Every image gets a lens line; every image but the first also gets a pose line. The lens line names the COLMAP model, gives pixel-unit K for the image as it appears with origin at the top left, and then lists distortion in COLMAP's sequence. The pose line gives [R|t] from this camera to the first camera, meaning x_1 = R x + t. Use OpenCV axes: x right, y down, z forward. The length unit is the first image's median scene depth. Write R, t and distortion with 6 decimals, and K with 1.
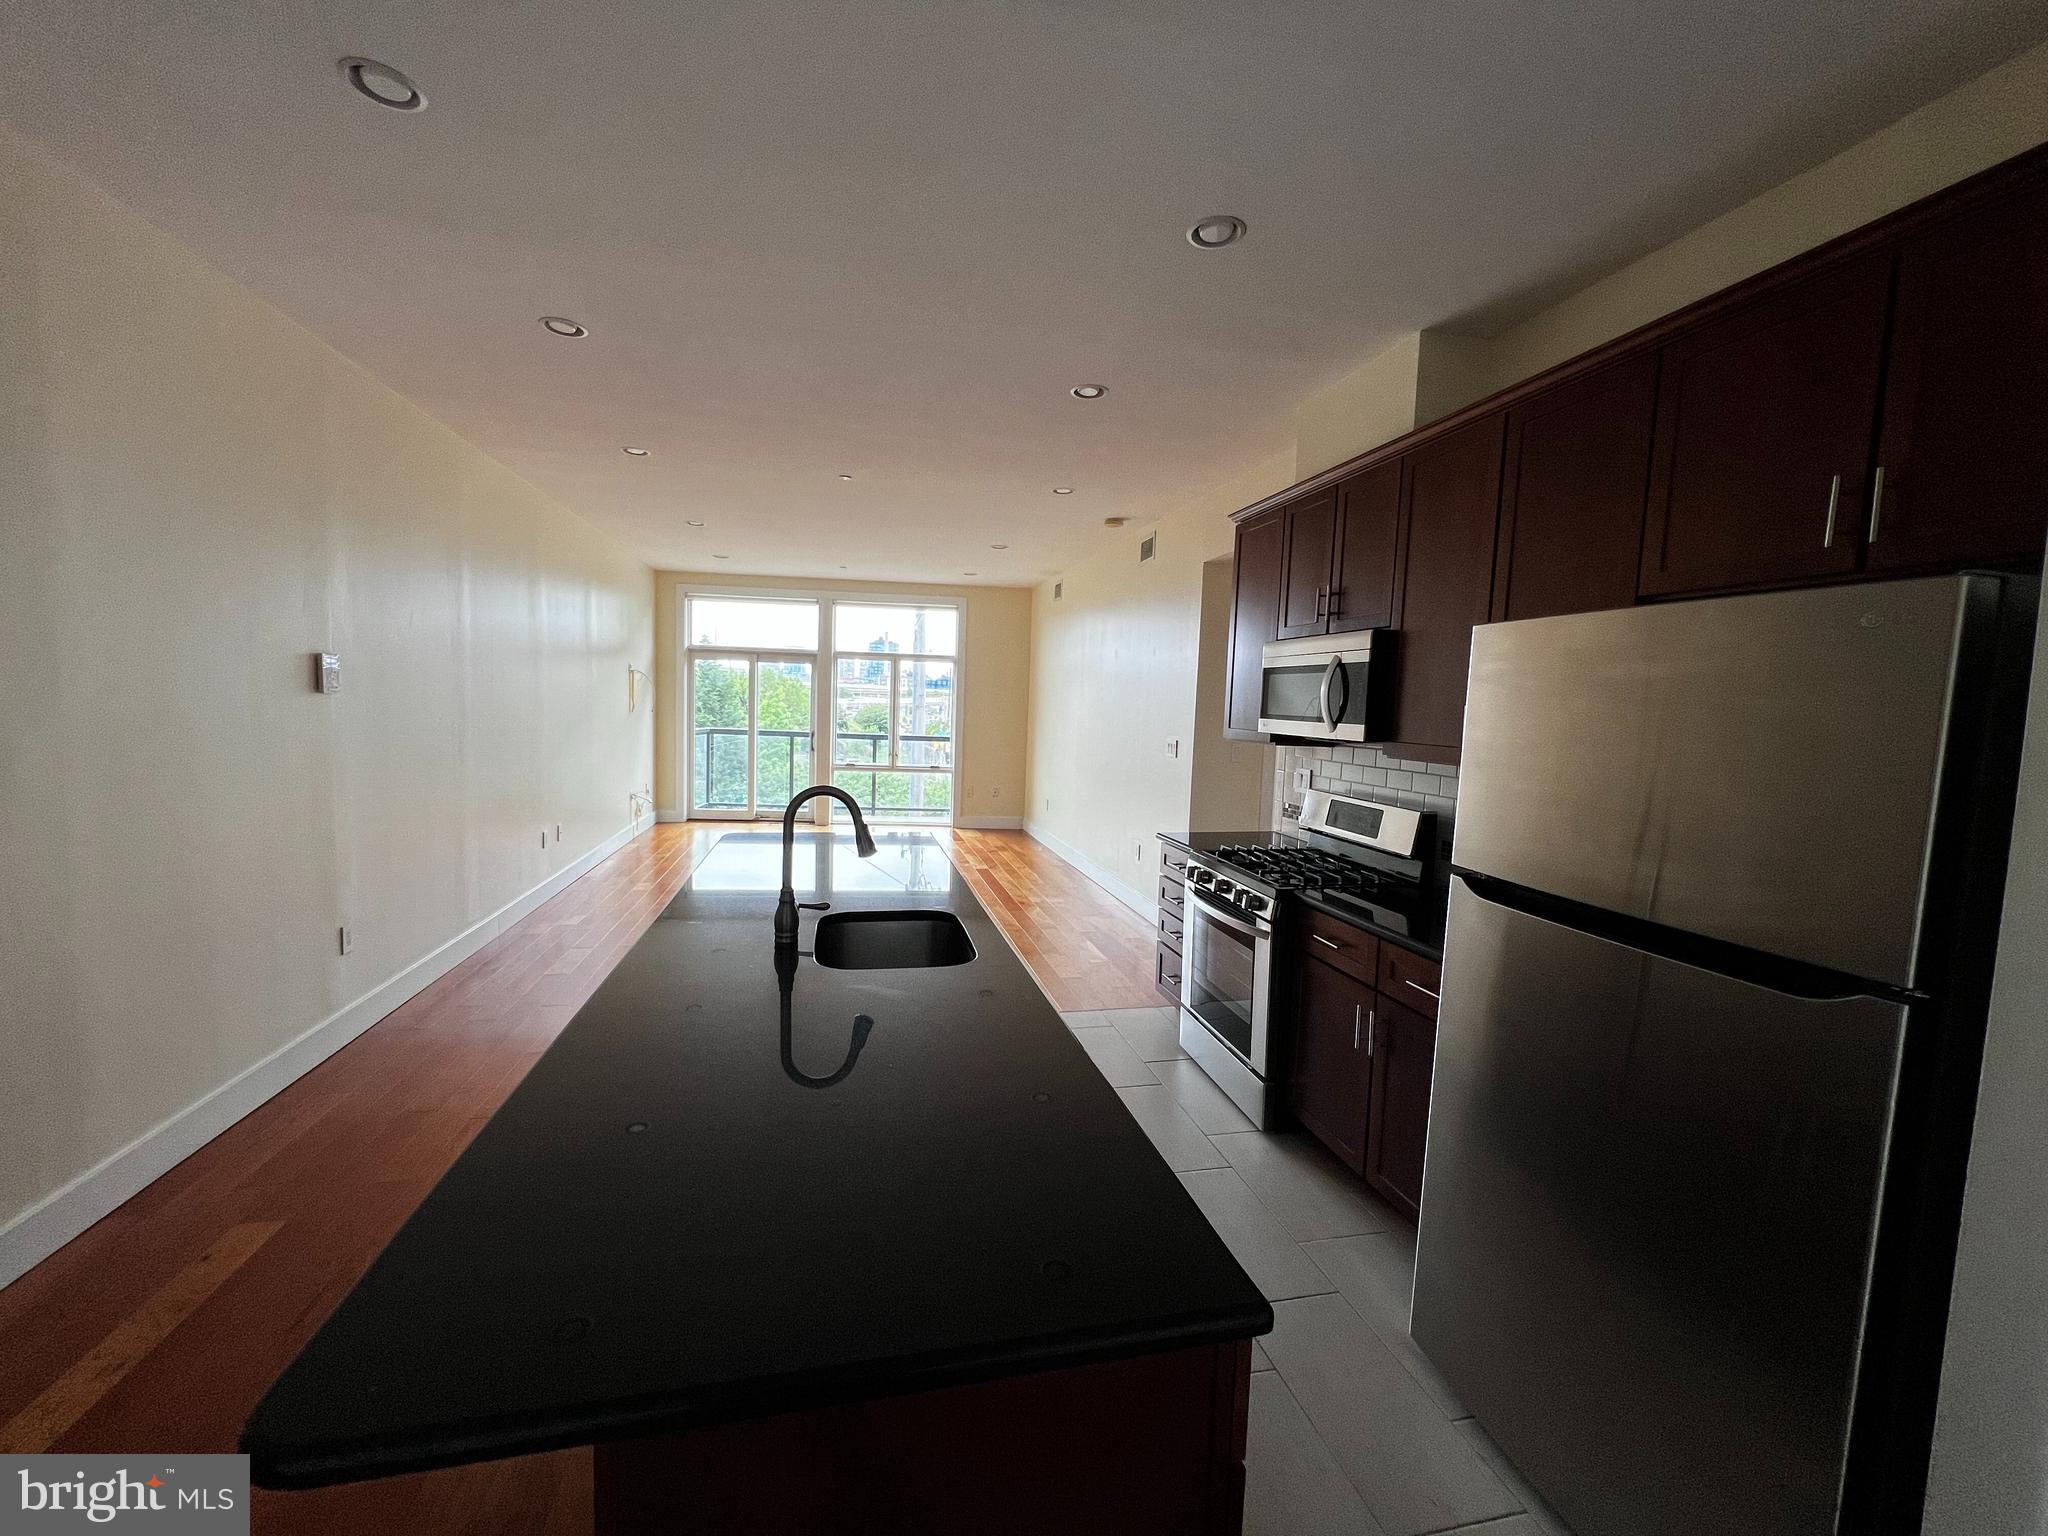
lens RADIAL K [[818.5, 0, 1016.8], [0, 818.5, 768.6], [0, 0, 1]] dist [-0.006122, 0.000480]
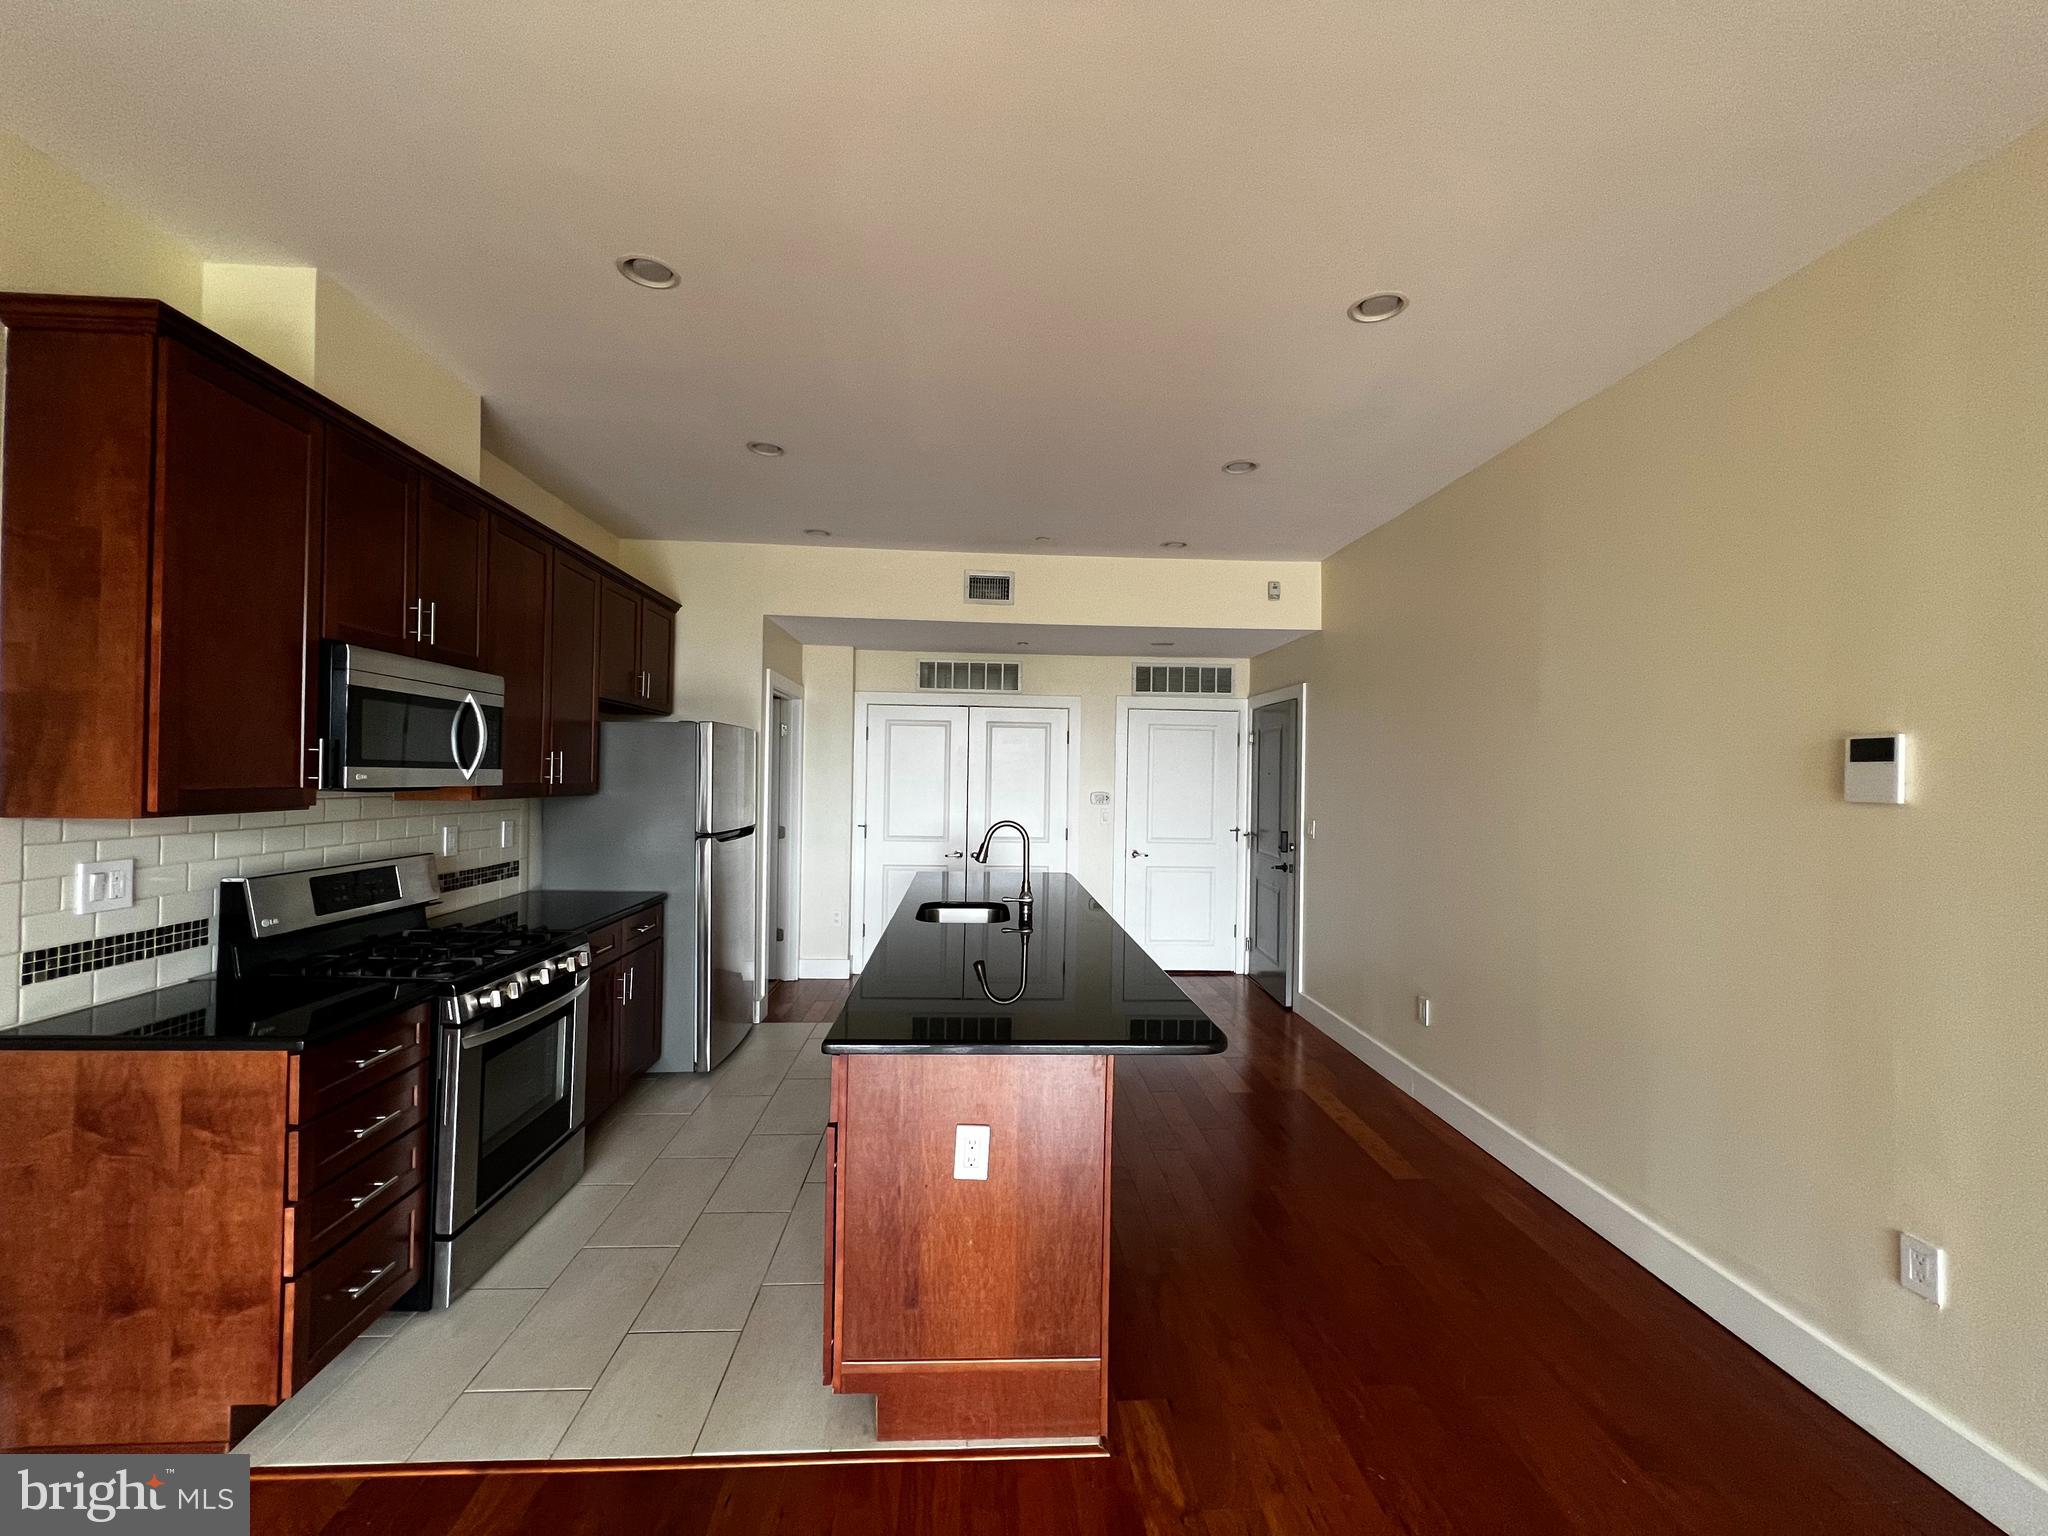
lens RADIAL K [[820.2, 0, 1021.5], [0, 820.2, 766.6], [0, 0, 1]] dist [-0.000536, -0.000582]
pose [[-0.985644, -0.049149, 0.161527, -0.119933], [-0.037555, 0.996546, 0.074067, -0.049574], [-0.164610, 0.066938, -0.984085, 0.600816]]
